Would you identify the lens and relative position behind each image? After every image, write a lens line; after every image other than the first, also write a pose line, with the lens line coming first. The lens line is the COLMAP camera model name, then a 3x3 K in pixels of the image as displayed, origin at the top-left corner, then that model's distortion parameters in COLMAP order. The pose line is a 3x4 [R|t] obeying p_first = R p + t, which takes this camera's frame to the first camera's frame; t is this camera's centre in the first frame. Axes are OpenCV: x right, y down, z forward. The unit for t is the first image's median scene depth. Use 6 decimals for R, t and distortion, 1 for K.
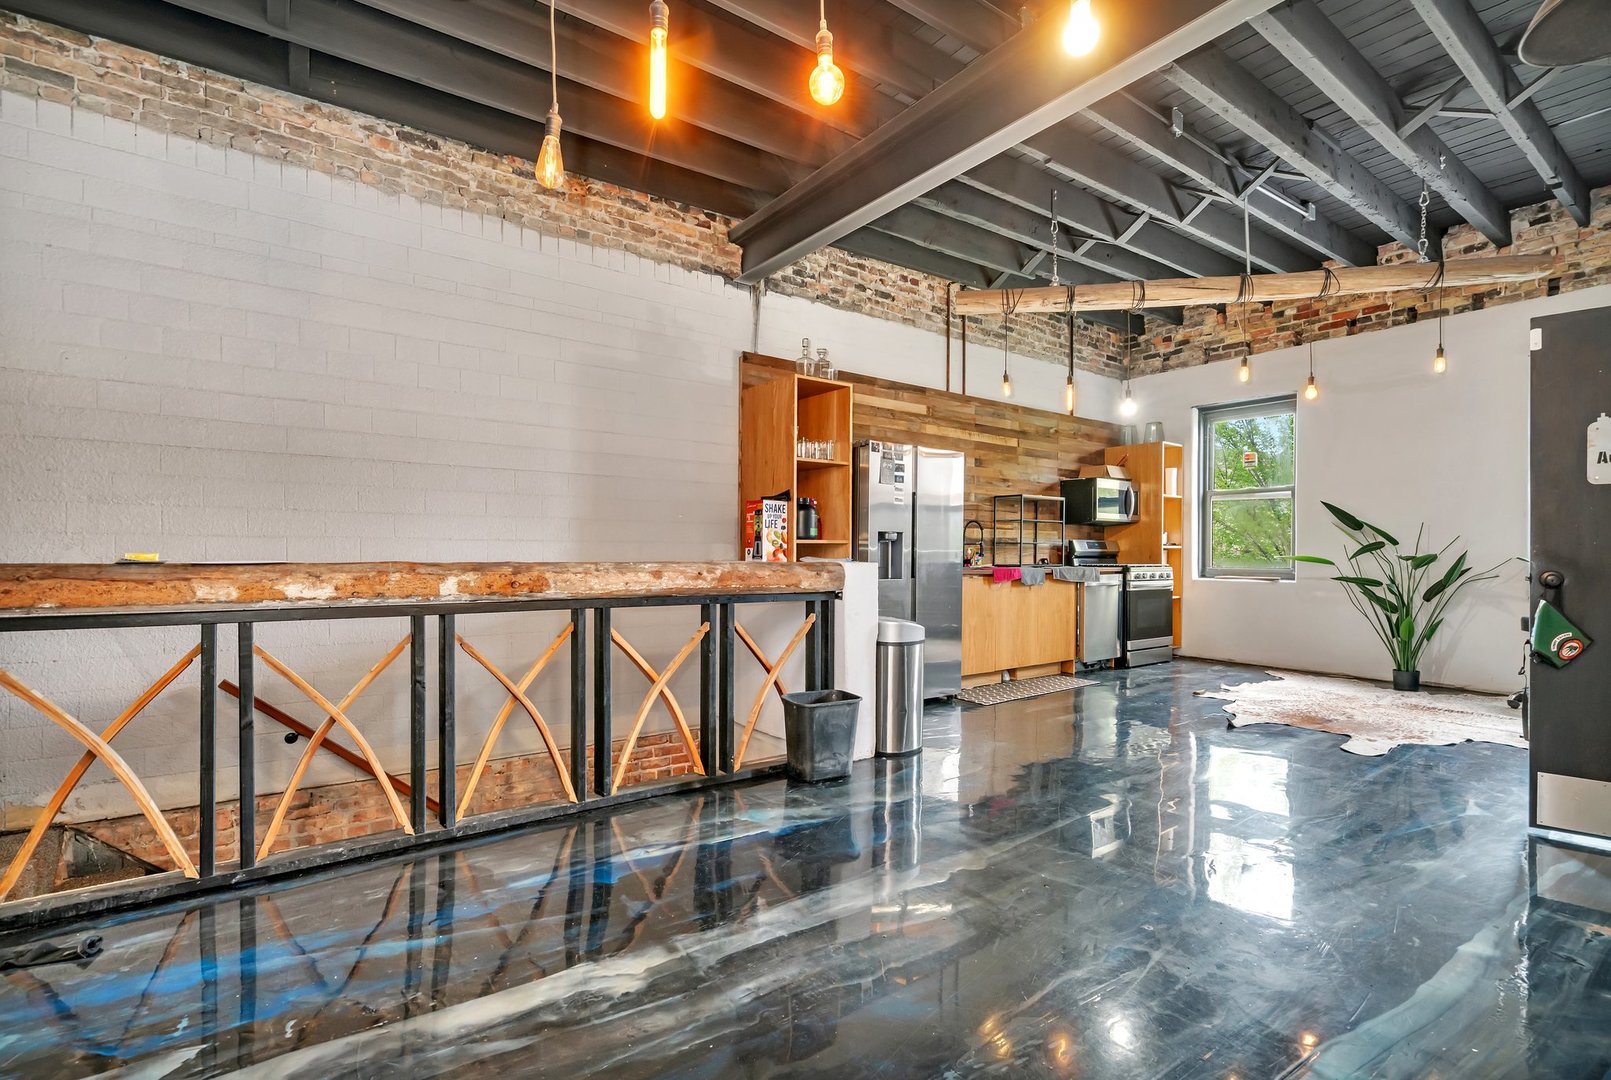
lens RADIAL K [[758.8, 0, 809.1], [0, 758.8, 551.1], [0, 0, 1]] dist [0.014520, 0.000916]
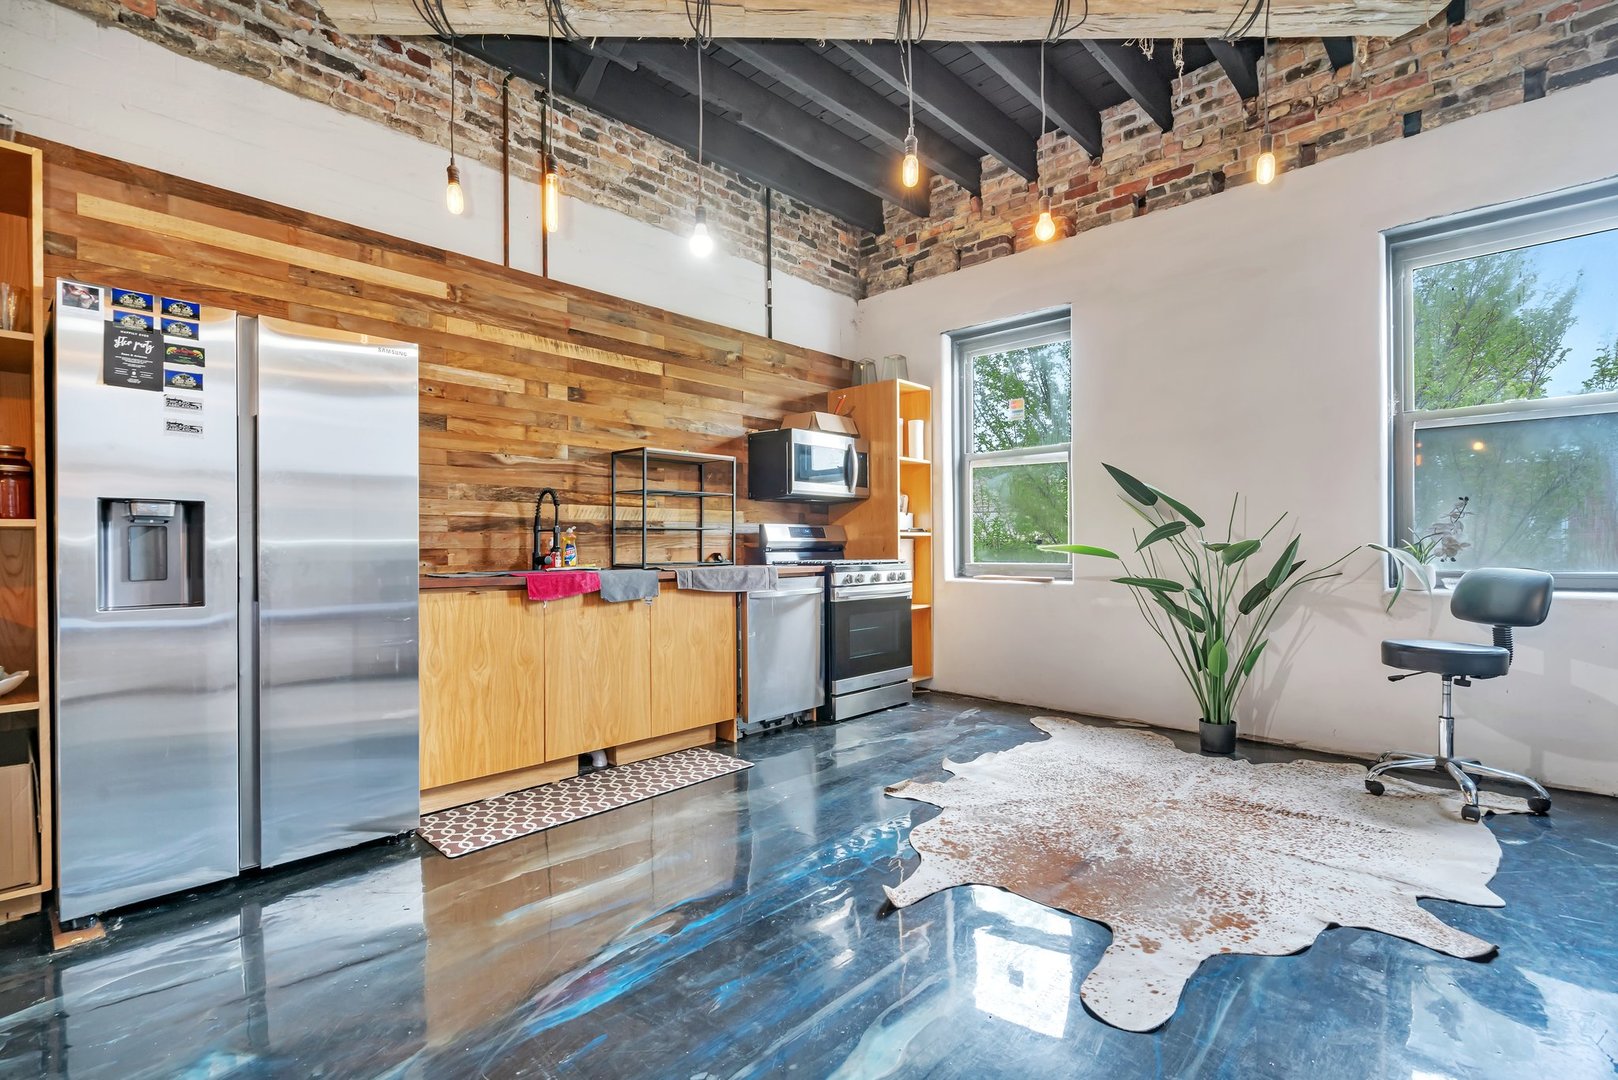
lens RADIAL K [[754.5, 0, 809.0], [0, 754.5, 540.0], [0, 0, 1]] dist [0.000063, 0.008273]
pose [[0.986549, -0.009606, 0.163181, 0.304254], [0.010421, 0.999937, -0.004142, 0.002010], [-0.163131, 0.005787, 0.986587, 0.385275]]
